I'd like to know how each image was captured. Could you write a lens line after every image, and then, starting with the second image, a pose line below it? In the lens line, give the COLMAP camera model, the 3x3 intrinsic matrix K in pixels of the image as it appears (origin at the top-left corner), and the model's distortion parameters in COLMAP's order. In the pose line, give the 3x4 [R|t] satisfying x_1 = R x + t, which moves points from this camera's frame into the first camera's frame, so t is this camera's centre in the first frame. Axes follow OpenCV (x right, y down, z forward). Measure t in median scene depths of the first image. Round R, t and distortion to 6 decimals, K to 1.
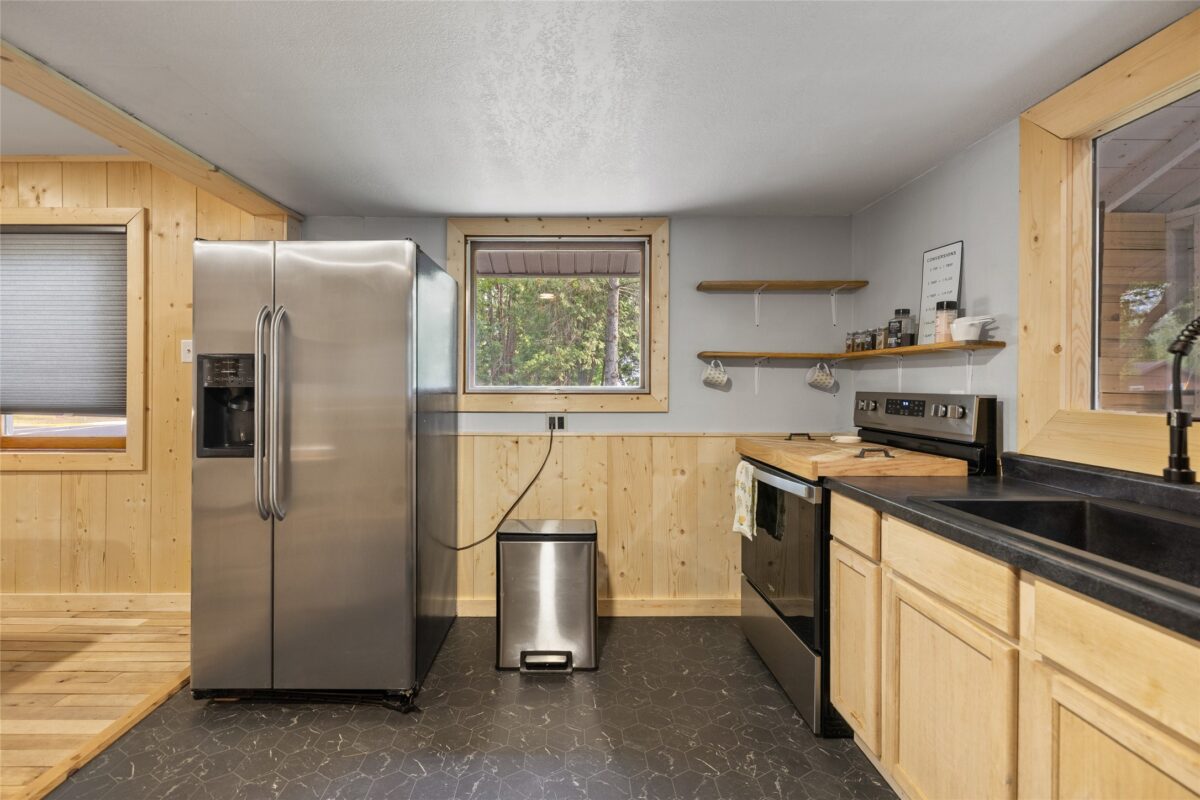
lens RADIAL K [[538.3, 0, 597.3], [0, 538.3, 385.6], [0, 0, 1]] dist [-0.001814, -0.000139]
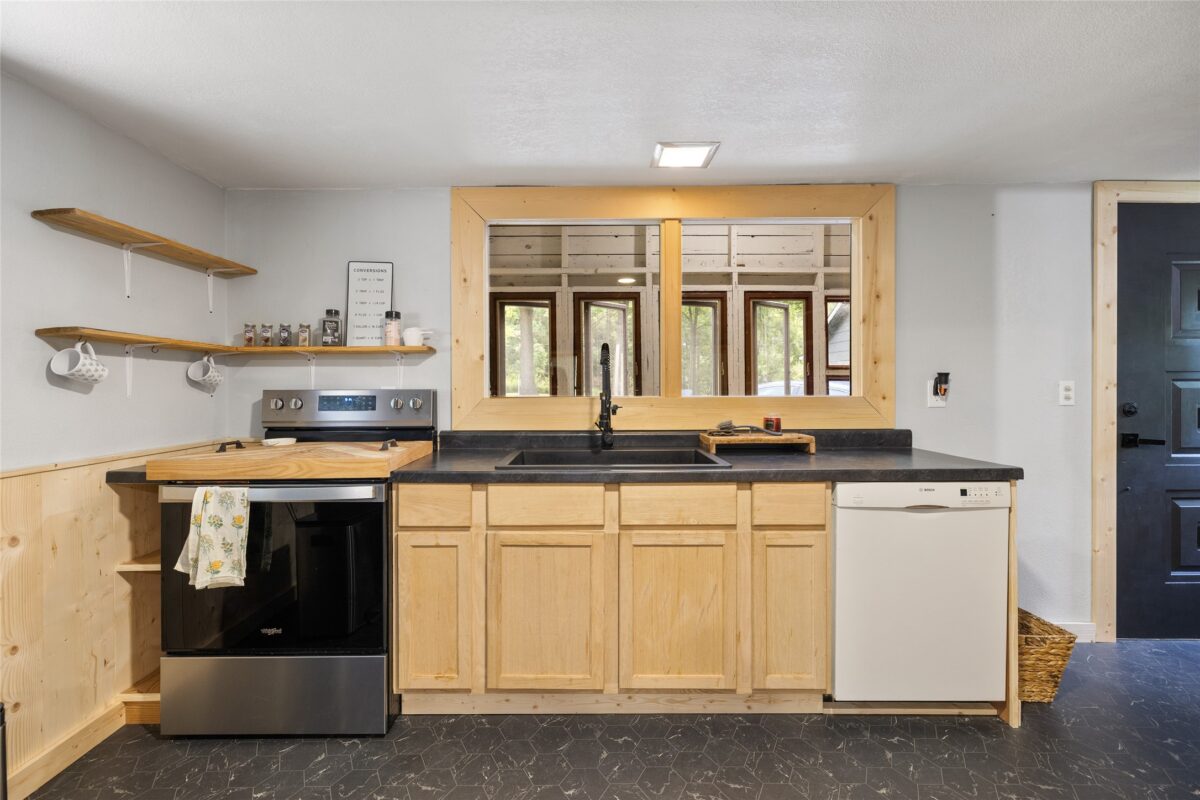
lens RADIAL K [[538.3, 0, 597.3], [0, 538.3, 385.6], [0, 0, 1]] dist [-0.001814, -0.000139]
pose [[-0.008236, 0.000355, 0.999966, -0.457753], [0.011727, 0.999931, -0.000258, 0.010757], [-0.999897, 0.011725, -0.008240, 0.473398]]
